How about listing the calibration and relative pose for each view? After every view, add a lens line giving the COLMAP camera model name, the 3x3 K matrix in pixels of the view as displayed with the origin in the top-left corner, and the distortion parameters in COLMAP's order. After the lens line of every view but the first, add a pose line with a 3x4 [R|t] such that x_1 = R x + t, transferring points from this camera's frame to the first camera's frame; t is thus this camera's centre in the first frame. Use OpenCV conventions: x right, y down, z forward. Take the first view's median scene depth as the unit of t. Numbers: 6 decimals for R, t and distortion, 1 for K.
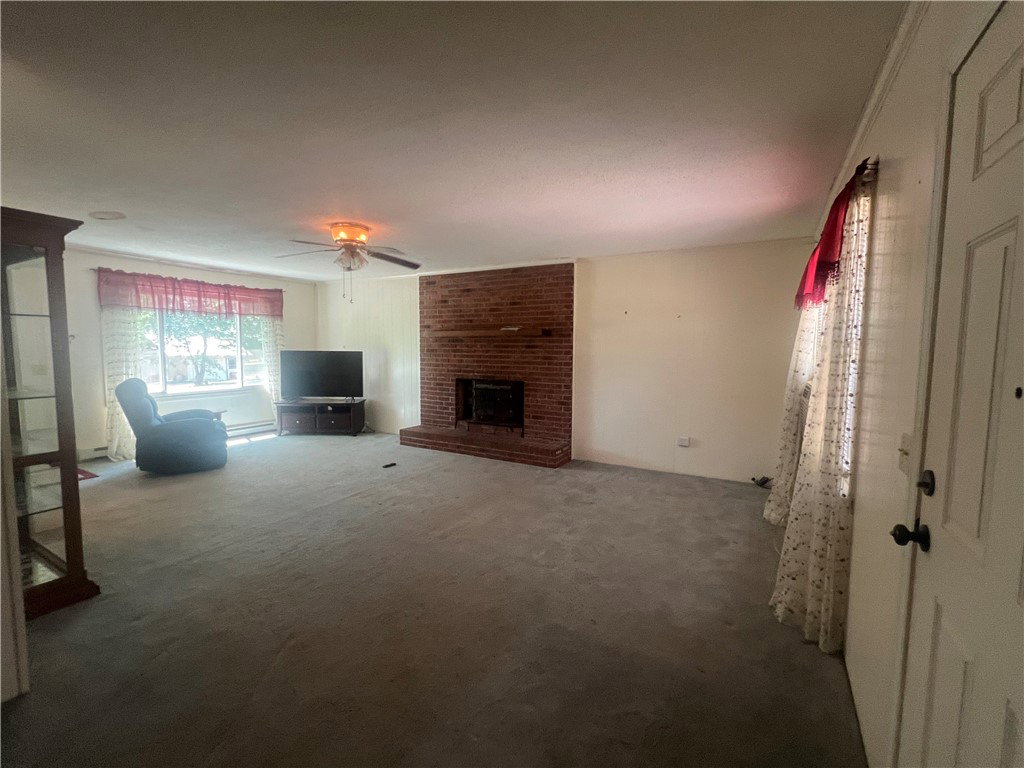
lens RADIAL K [[448.8, 0, 510.4], [0, 448.8, 381.3], [0, 0, 1]] dist [0.002926, -0.000263]
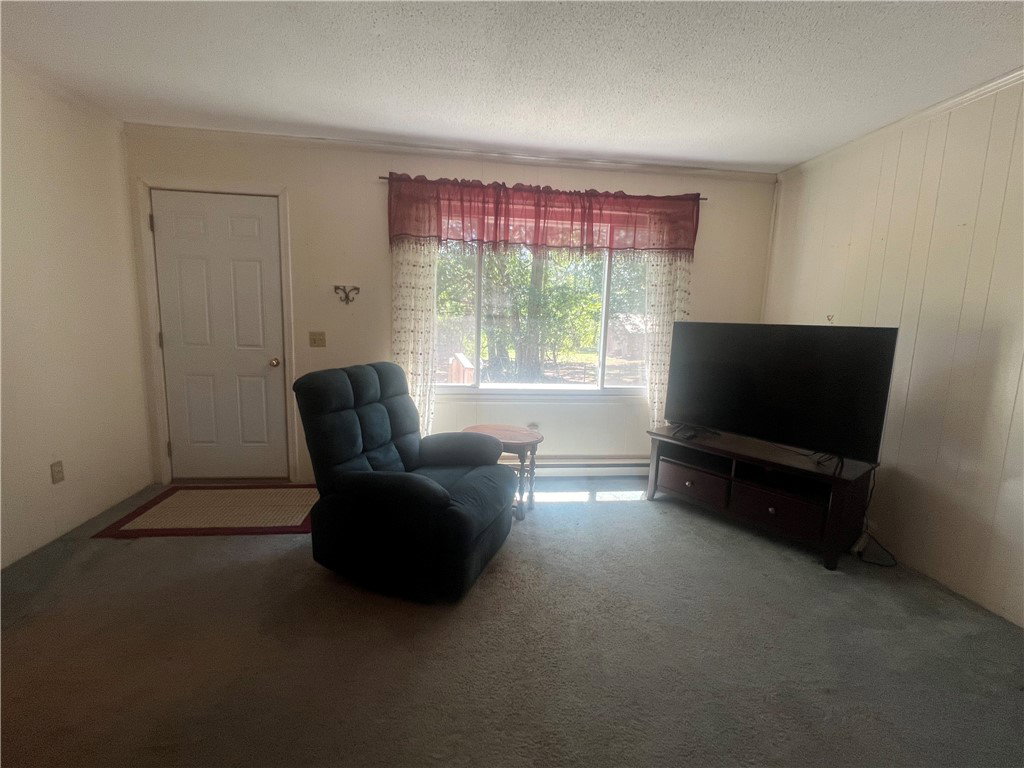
lens RADIAL K [[448.8, 0, 514.4], [0, 448.8, 379.7], [0, 0, 1]] dist [0.002926, -0.000263]
pose [[0.584251, 0.120030, -0.802648, -0.241938], [-0.088221, 0.992535, 0.084210, -0.035759], [0.806763, 0.021611, 0.590479, 0.629594]]
